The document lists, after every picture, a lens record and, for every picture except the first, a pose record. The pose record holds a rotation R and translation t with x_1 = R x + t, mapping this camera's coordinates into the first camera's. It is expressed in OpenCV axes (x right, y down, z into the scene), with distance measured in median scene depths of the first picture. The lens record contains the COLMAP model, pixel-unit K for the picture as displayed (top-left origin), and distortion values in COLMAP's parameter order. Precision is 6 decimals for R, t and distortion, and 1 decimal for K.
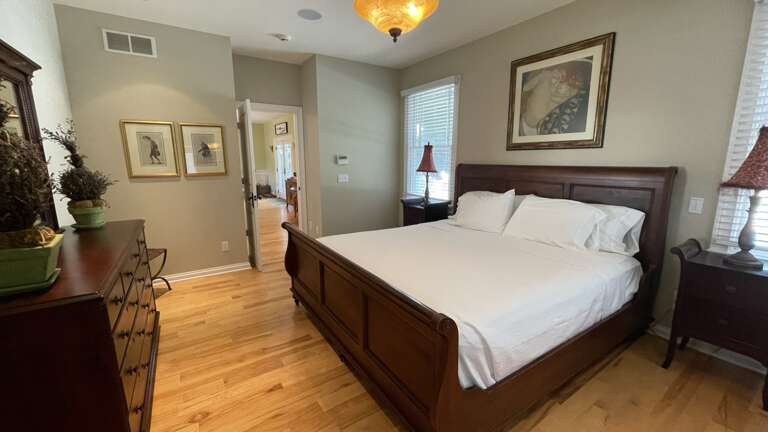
lens RADIAL K [[310.8, 0, 384.0], [0, 310.8, 216.0], [0, 0, 1]] dist [-0.000761, 0.000147]
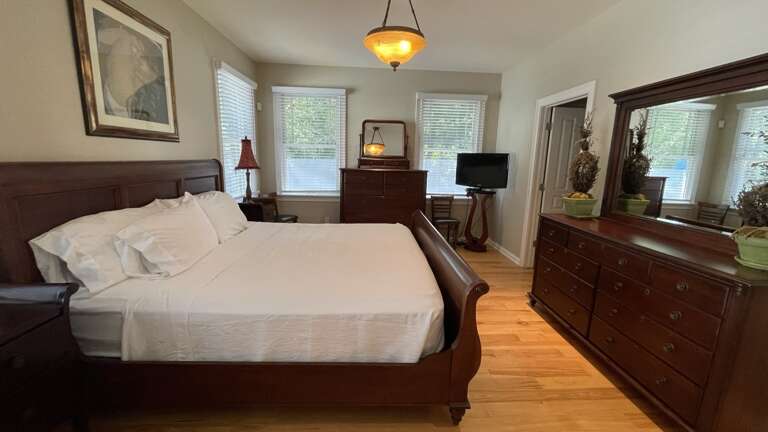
lens RADIAL K [[310.8, 0, 384.0], [0, 310.8, 216.0], [0, 0, 1]] dist [-0.000761, 0.000147]
pose [[-0.860142, -0.116150, 0.496654, -0.408842], [0.066559, 0.939840, 0.335068, -0.263725], [-0.505693, 0.321262, -0.800665, 1.422630]]
